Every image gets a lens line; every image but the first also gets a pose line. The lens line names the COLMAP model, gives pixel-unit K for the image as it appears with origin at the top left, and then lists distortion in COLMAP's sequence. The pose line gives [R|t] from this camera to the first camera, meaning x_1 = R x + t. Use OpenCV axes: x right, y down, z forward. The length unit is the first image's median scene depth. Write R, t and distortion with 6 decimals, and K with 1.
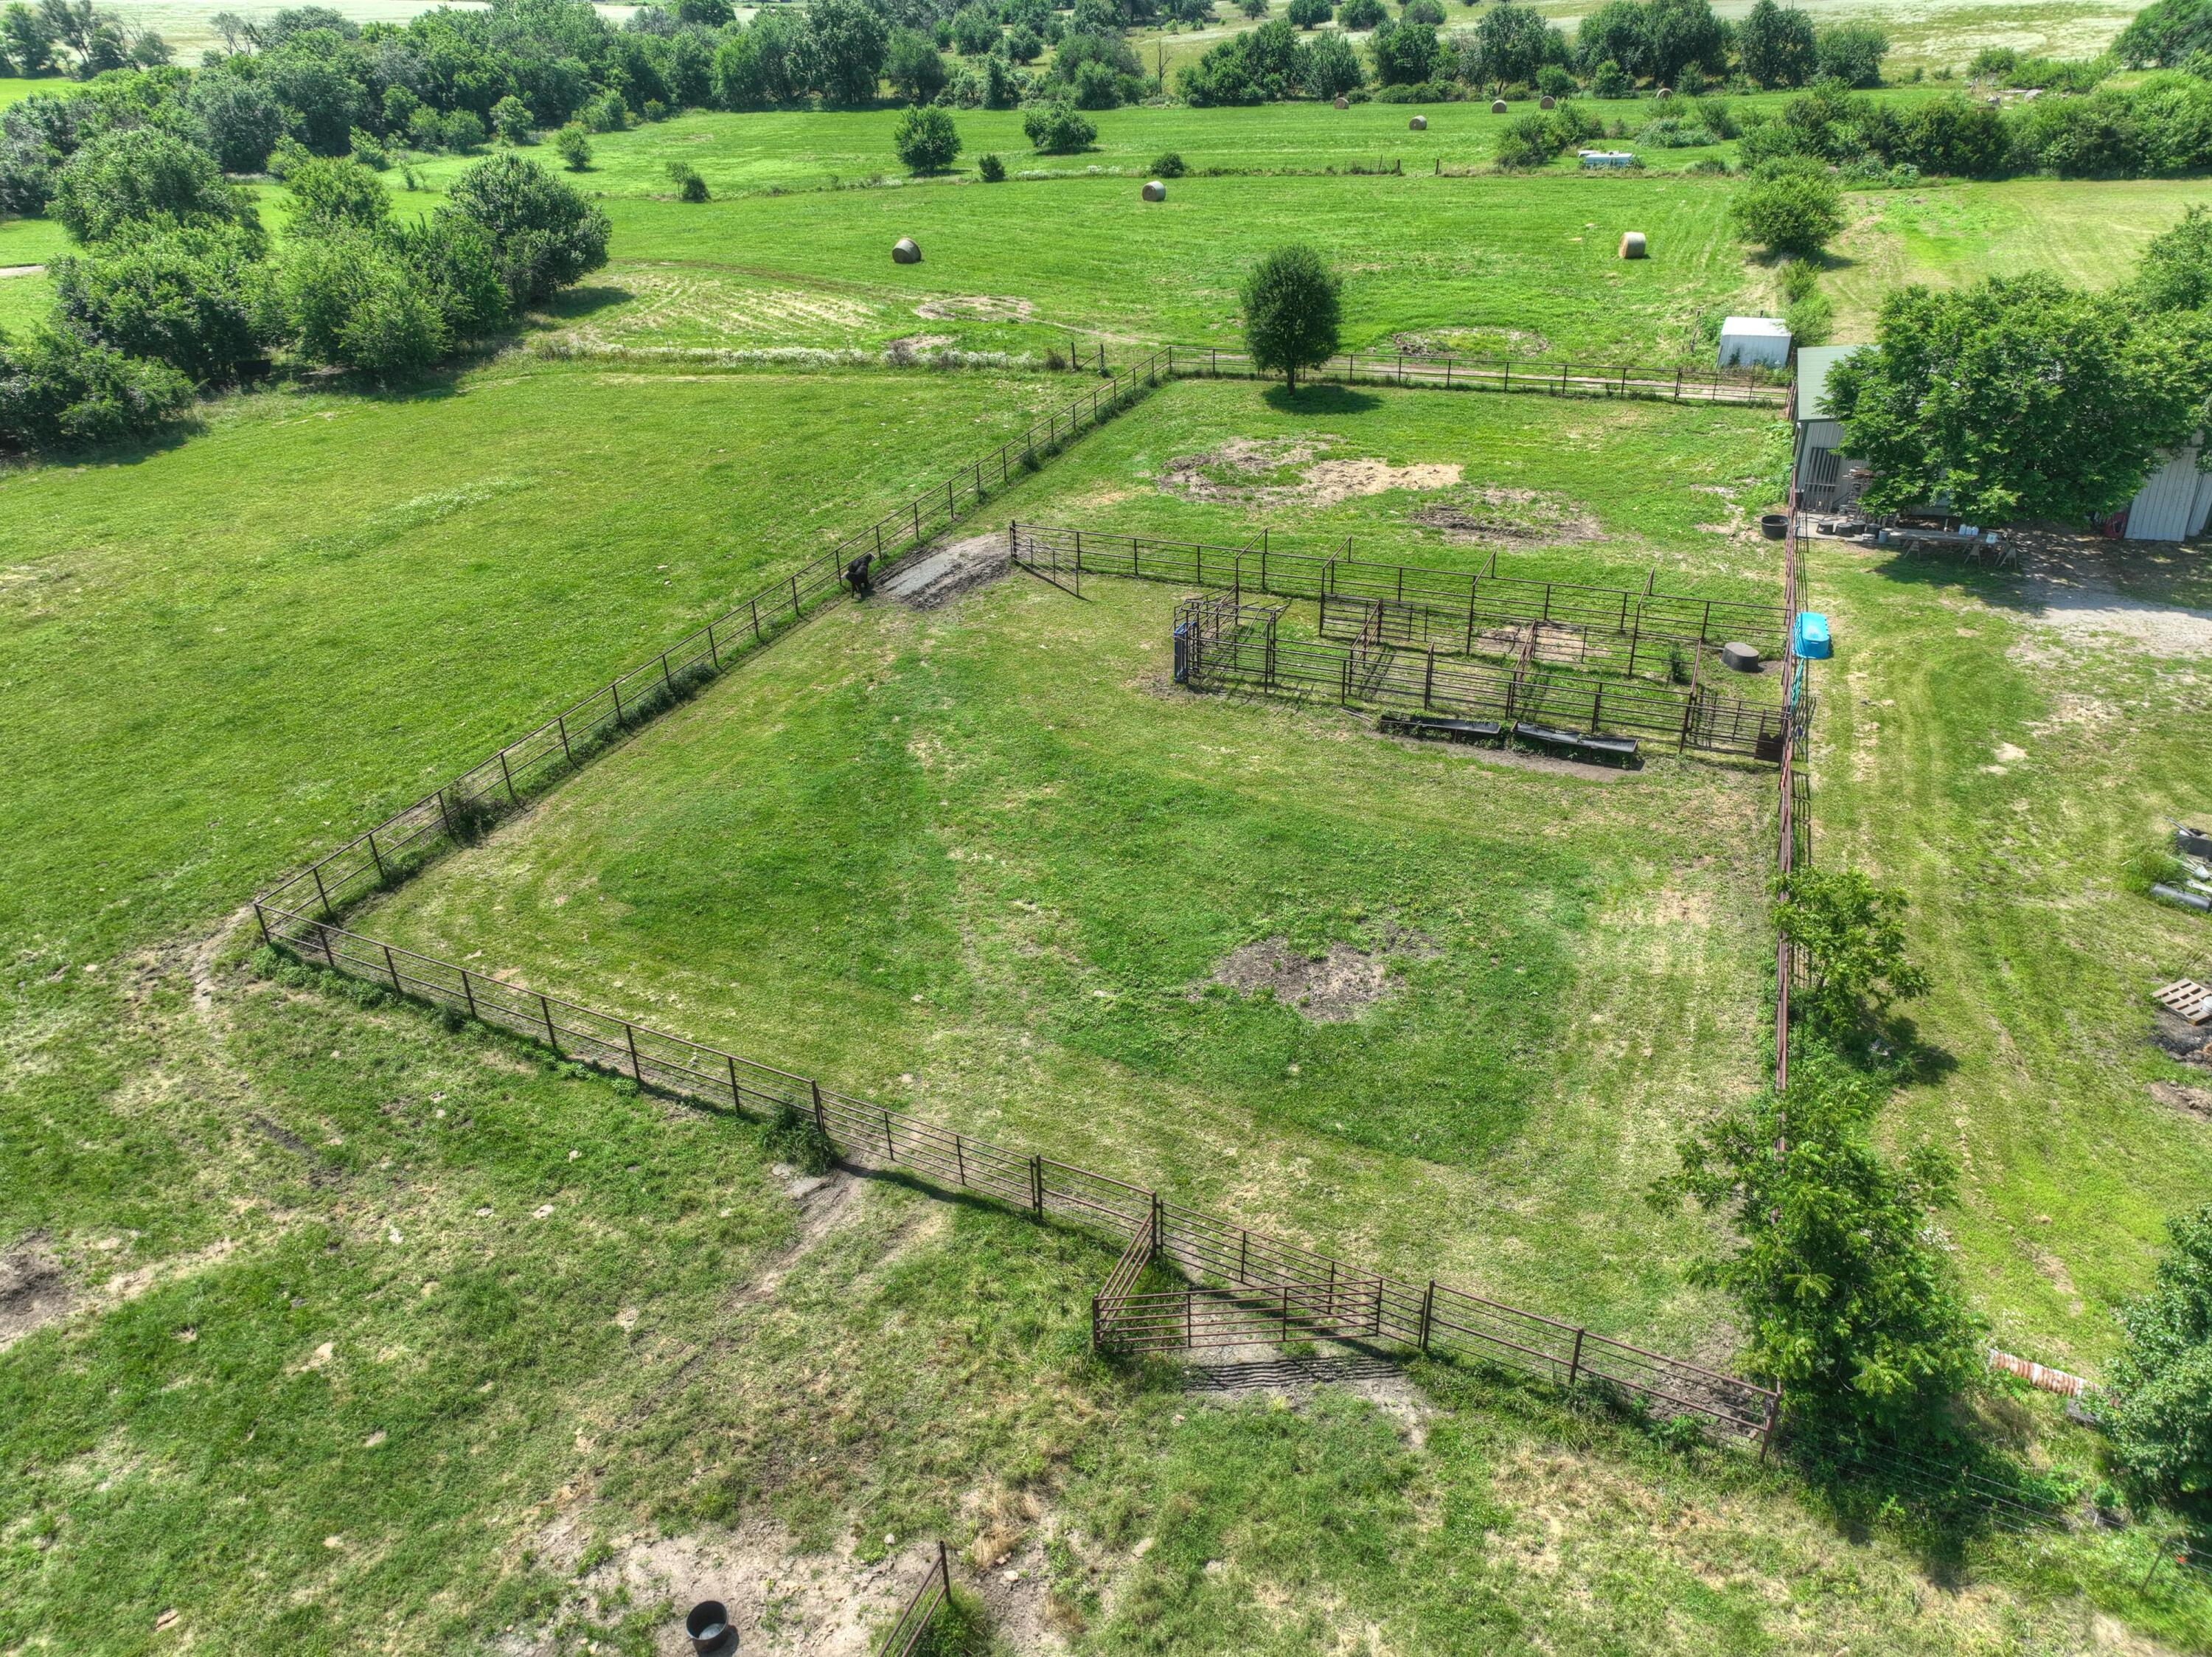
lens RADIAL K [[1548.6, 0, 1104.8], [0, 1548.6, 821.3], [0, 0, 1]] dist [-0.003937, 0.022872]
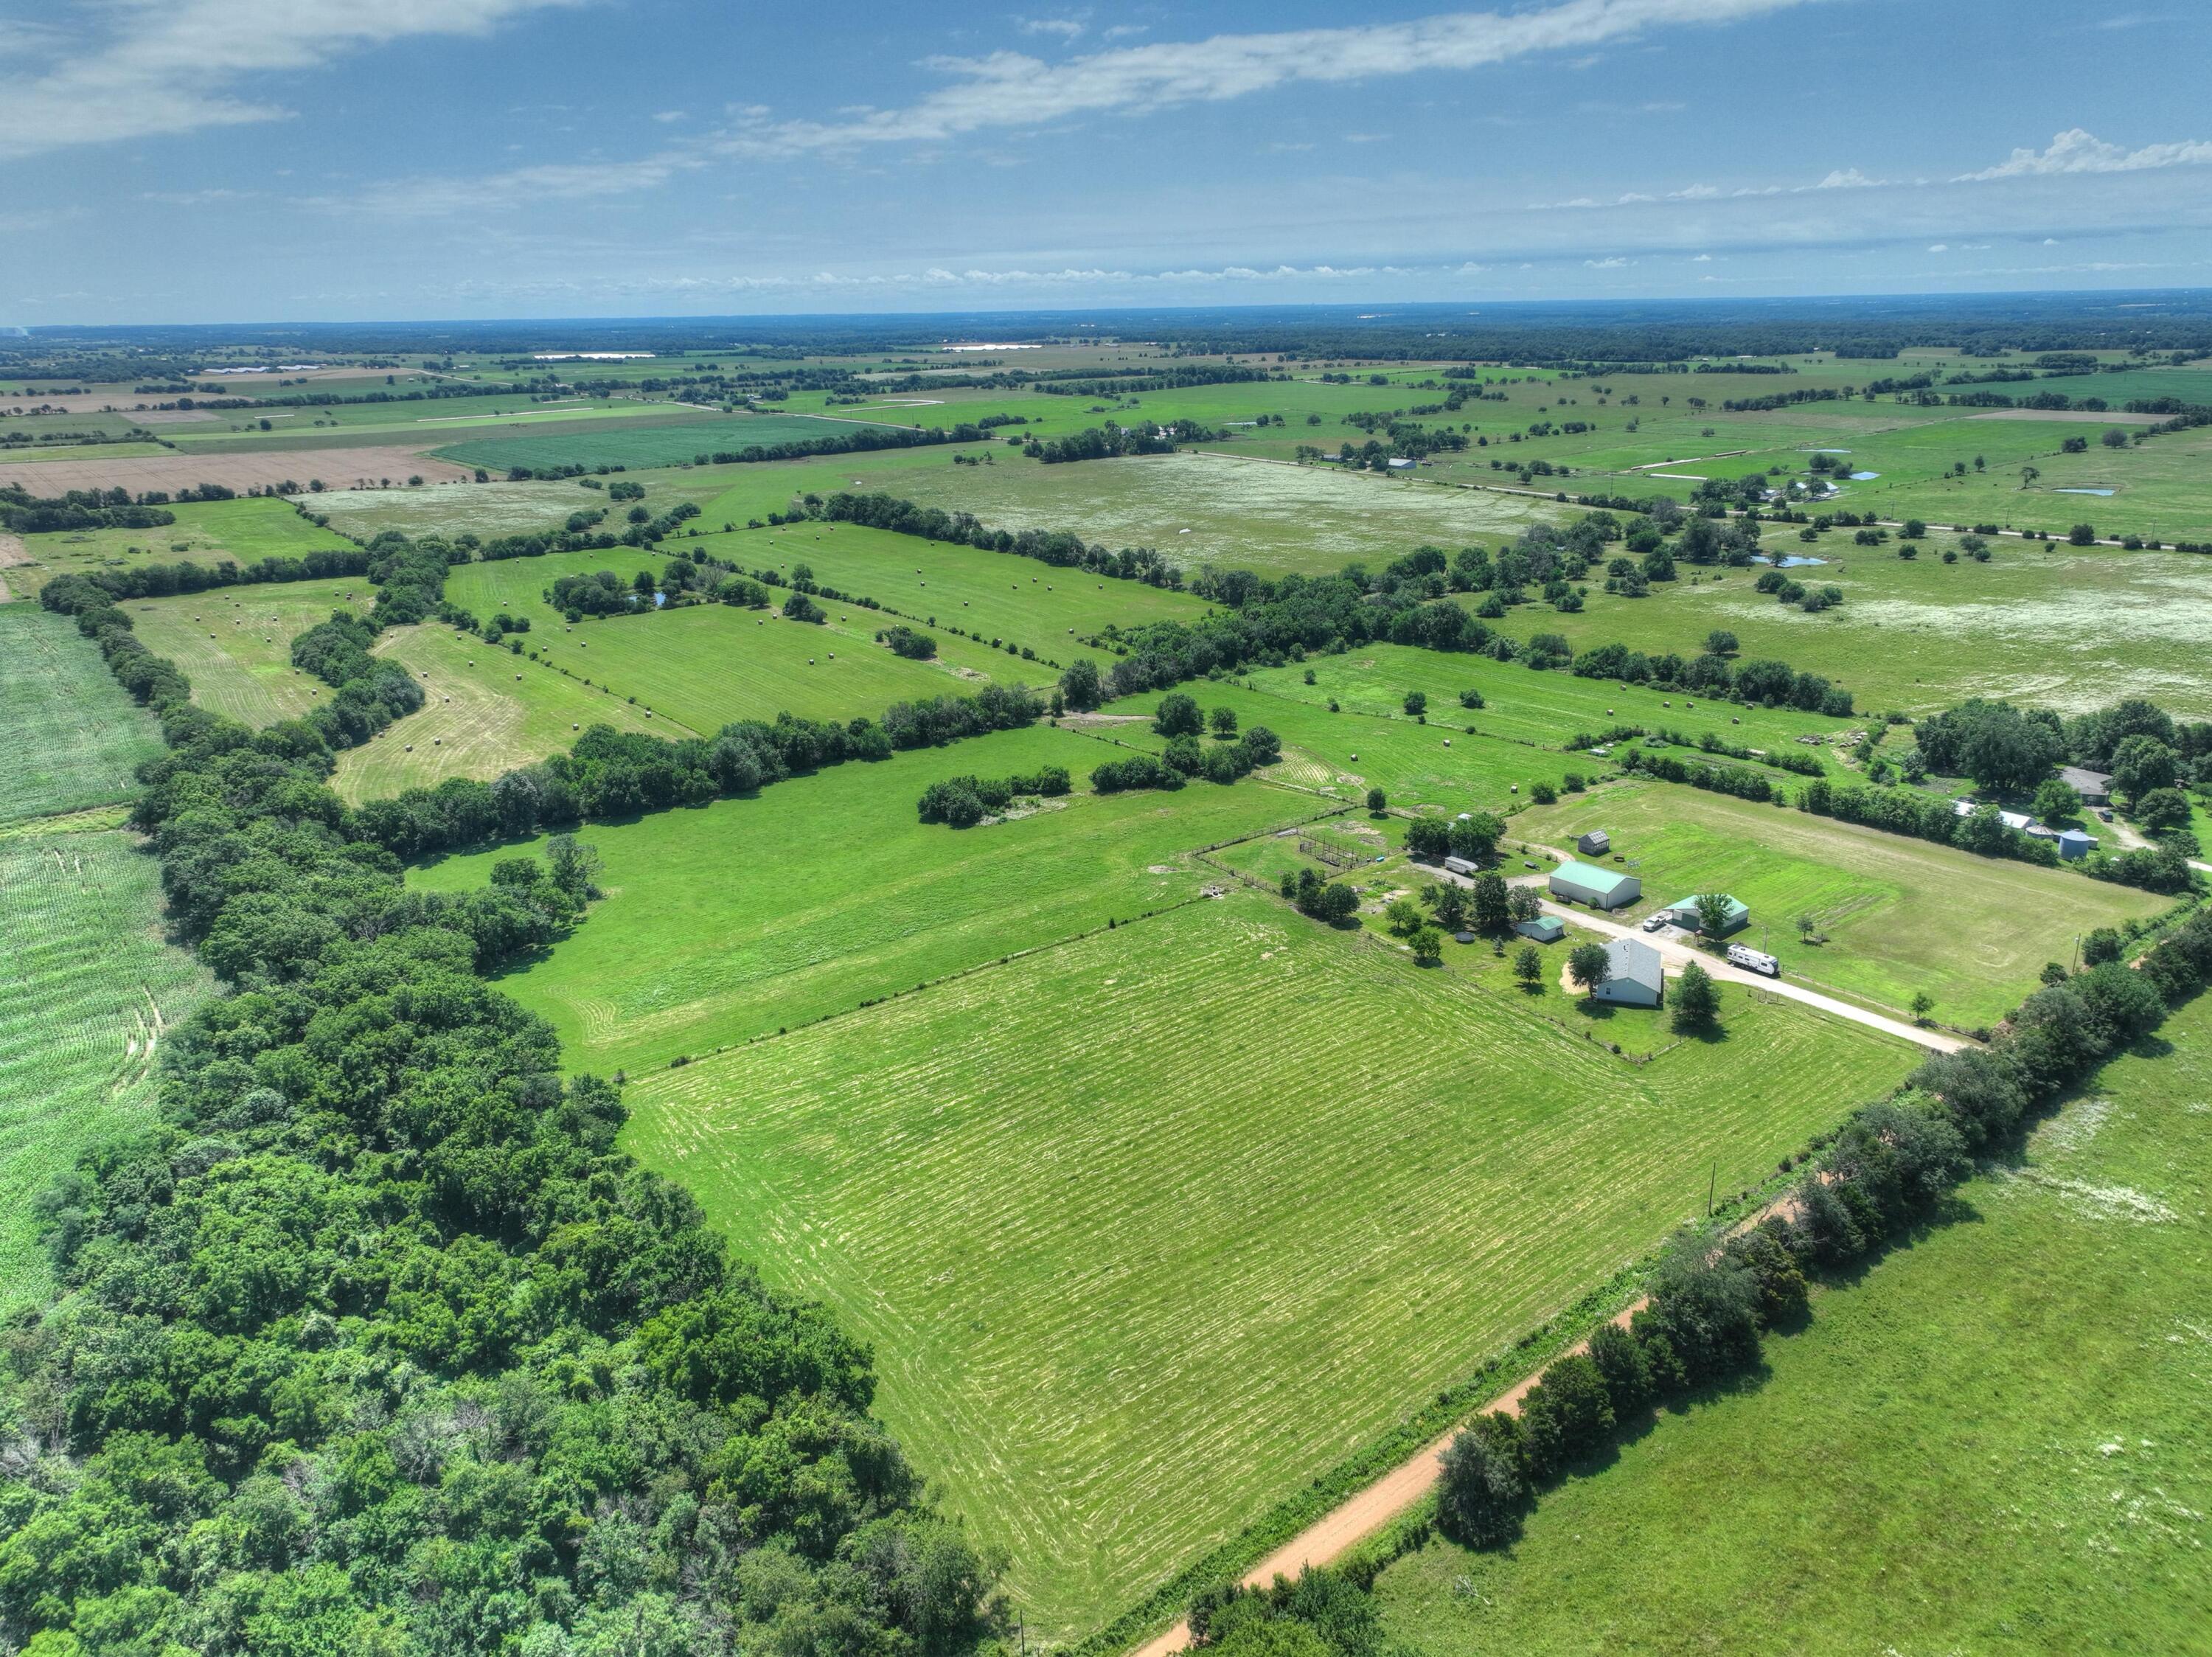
lens RADIAL K [[1548.6, 0, 1104.9], [0, 1548.6, 837.2], [0, 0, 1]] dist [-0.003937, 0.022872]
pose [[0.865401, 0.170794, -0.471074, 1.858276], [-0.247037, 0.963349, -0.104554, 0.586211], [0.435951, 0.206854, 0.875876, -4.070407]]
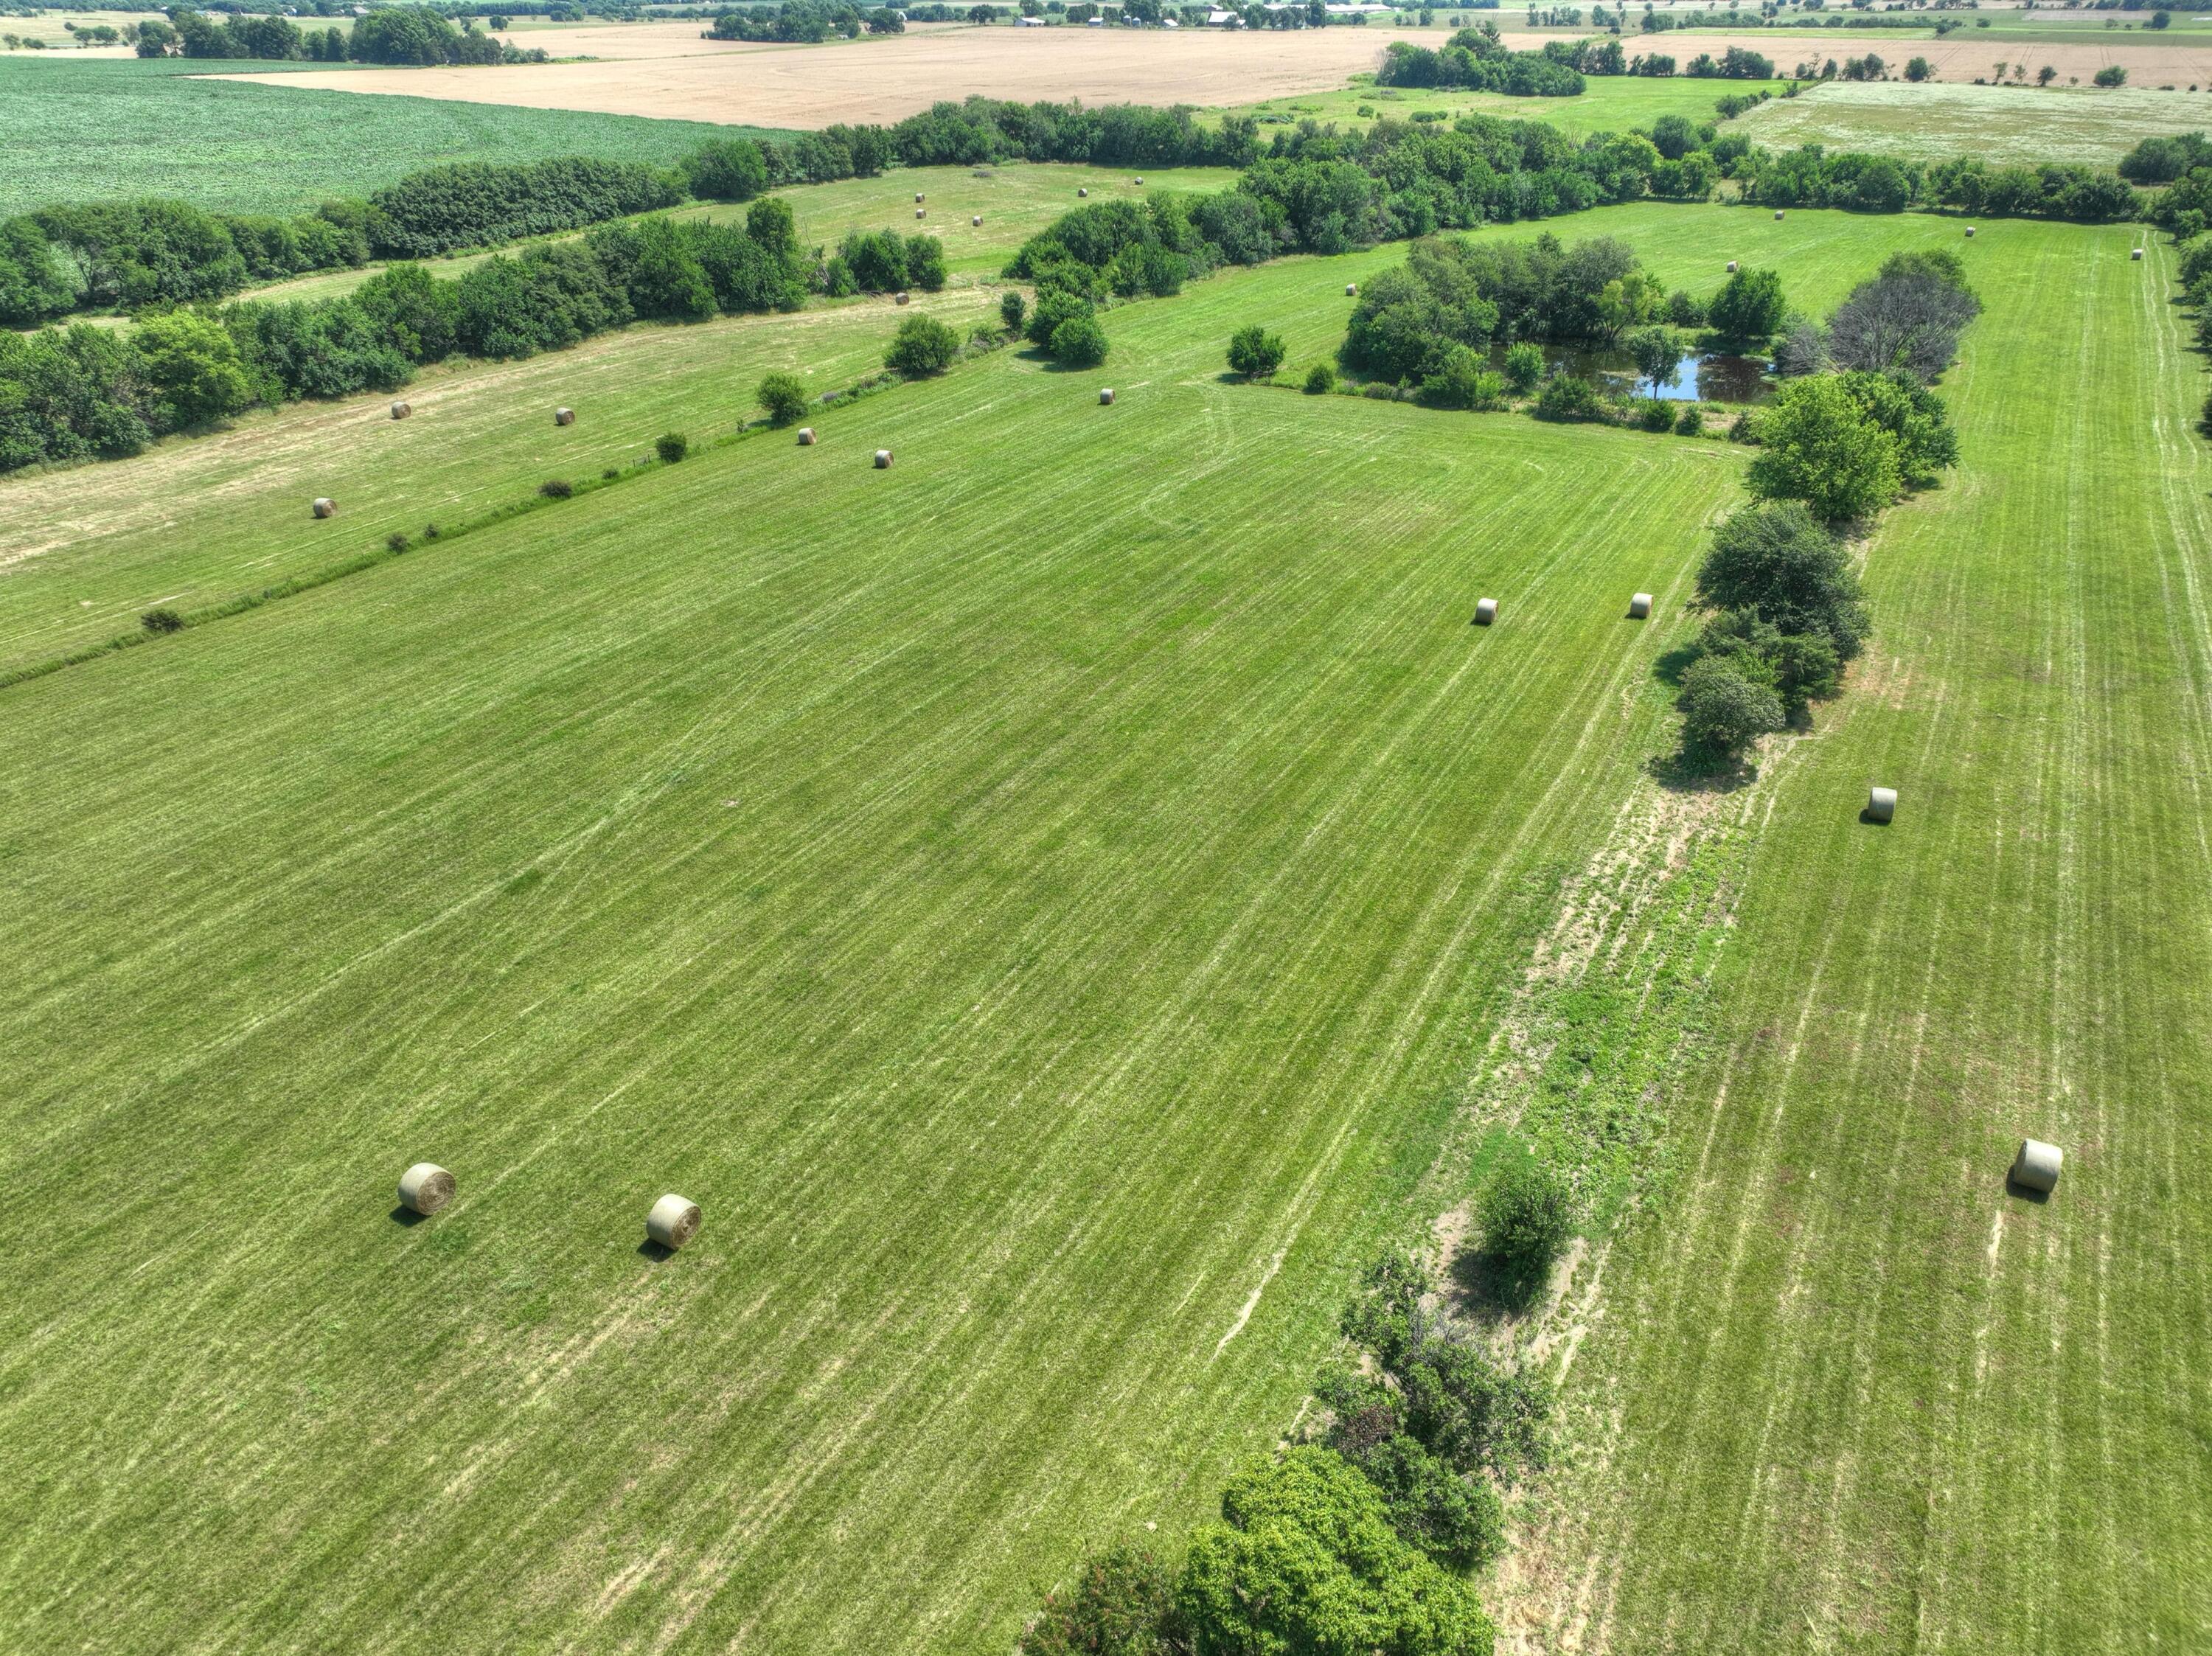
lens RADIAL K [[1548.5, 0, 1113.1], [0, 1548.5, 835.1], [0, 0, 1]] dist [-0.003937, 0.022872]
pose [[-0.117239, 0.501356, -0.857261, -2.747811], [-0.486362, 0.723623, 0.489715, -1.450200], [0.865856, 0.474353, 0.159004, 2.109476]]
